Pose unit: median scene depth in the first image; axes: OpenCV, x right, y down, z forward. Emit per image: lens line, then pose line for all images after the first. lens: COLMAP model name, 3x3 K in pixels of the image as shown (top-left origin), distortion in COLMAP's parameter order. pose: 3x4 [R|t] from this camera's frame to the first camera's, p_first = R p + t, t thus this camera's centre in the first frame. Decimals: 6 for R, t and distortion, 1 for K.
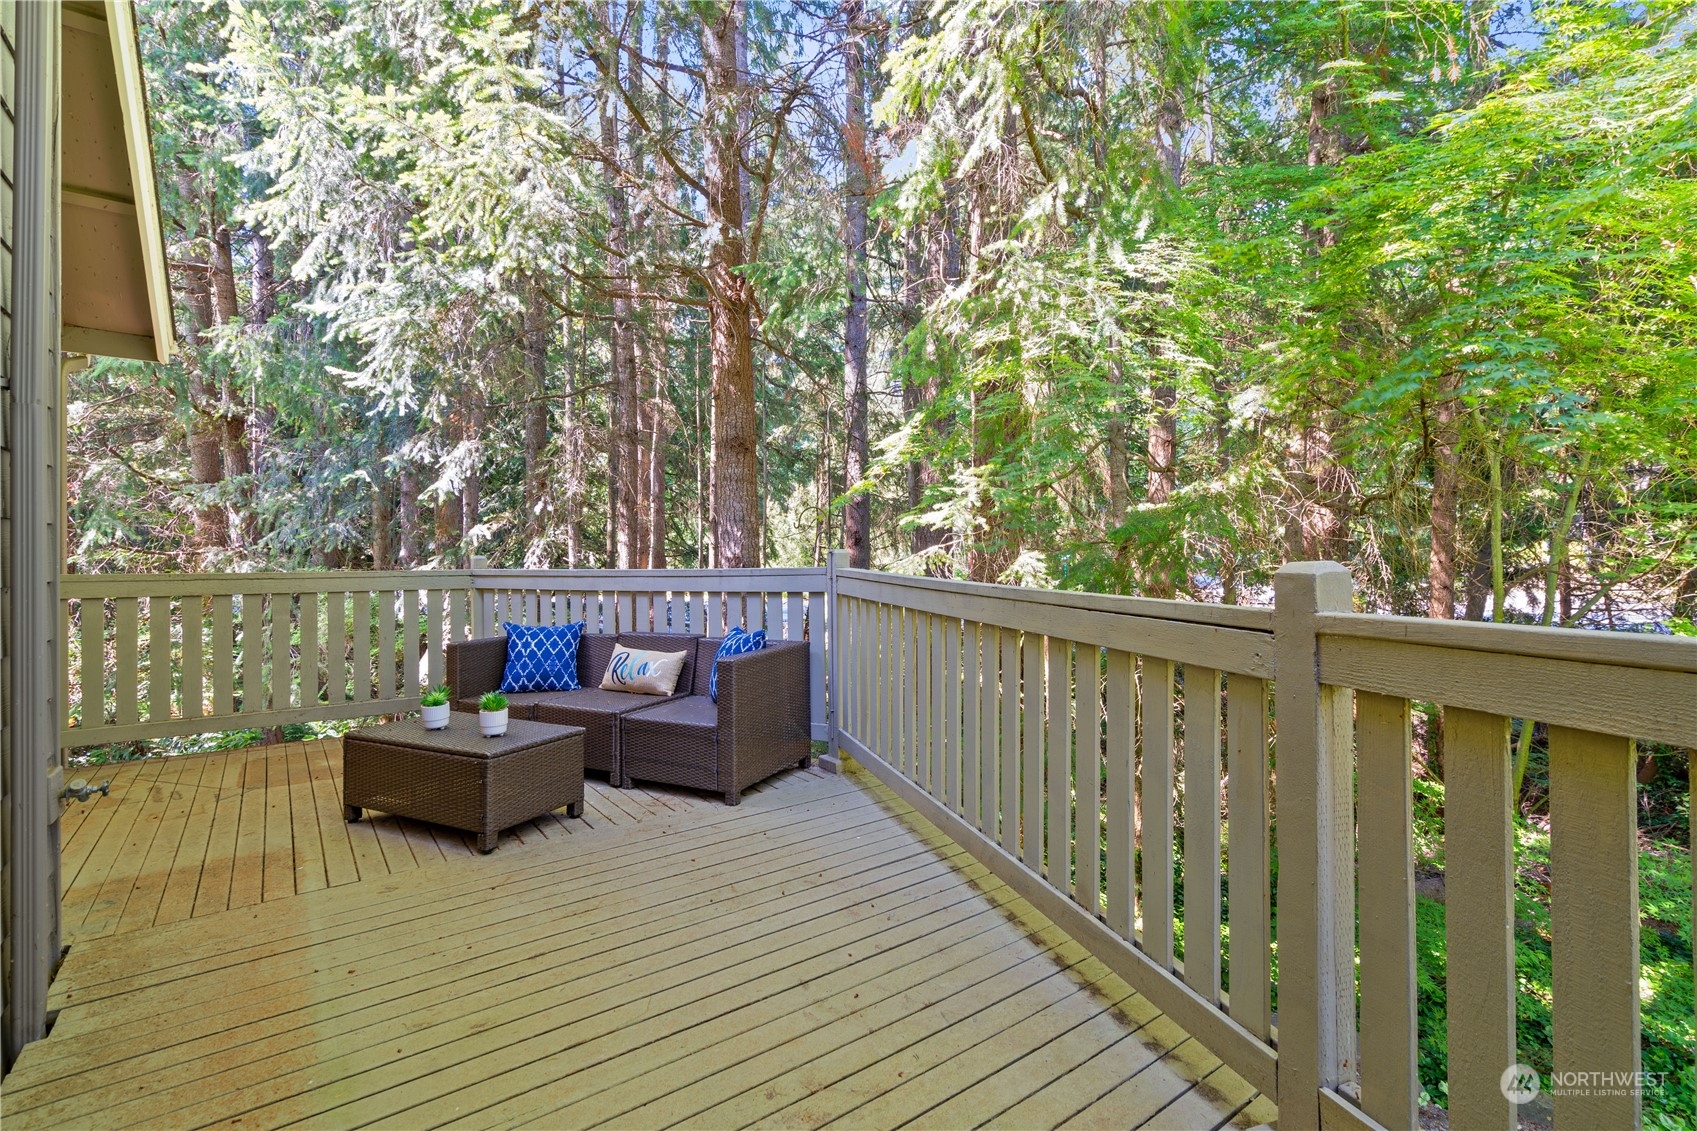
lens RADIAL K [[787.1, 0, 843.9], [0, 787.1, 562.8], [0, 0, 1]] dist [-0.002029, 0.000120]
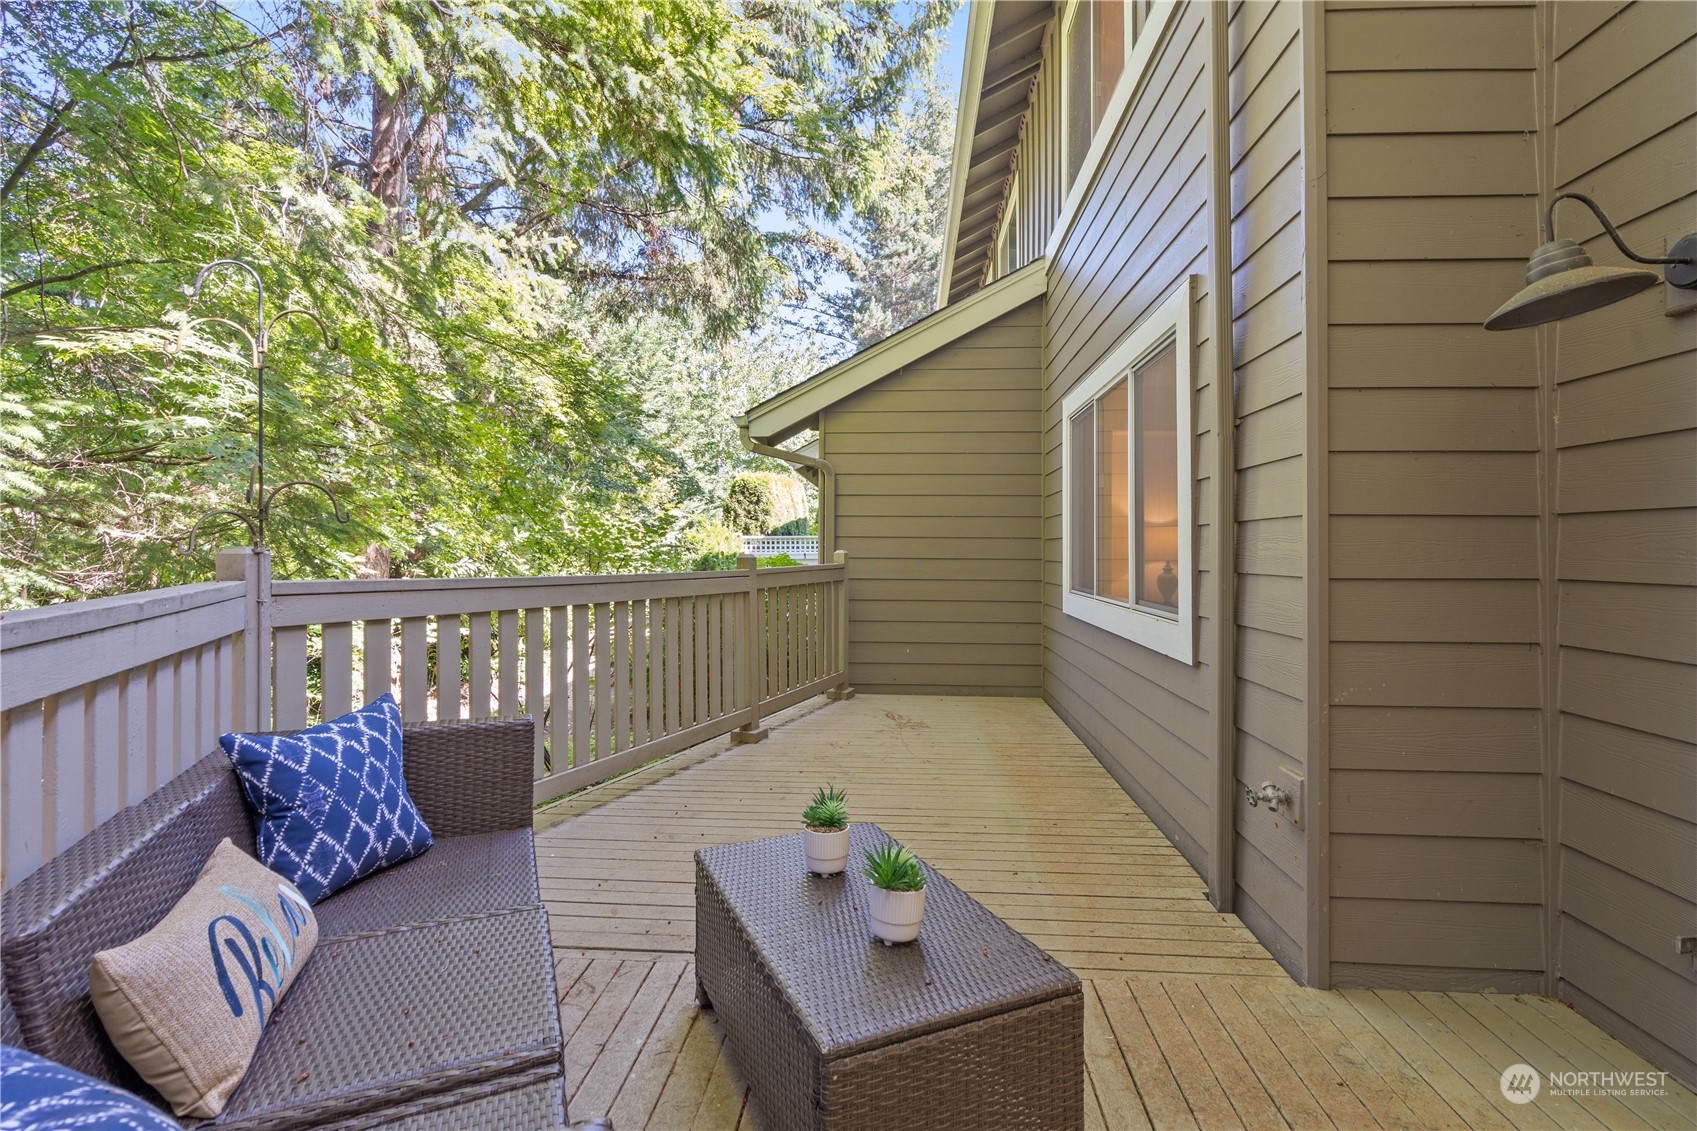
lens RADIAL K [[787.1, 0, 843.9], [0, 787.1, 562.8], [0, 0, 1]] dist [-0.002029, 0.000120]
pose [[-0.758160, -0.006470, 0.652037, -1.001306], [0.010741, 0.999691, 0.022409, -0.022981], [-0.651980, 0.023993, -0.757856, 1.721355]]
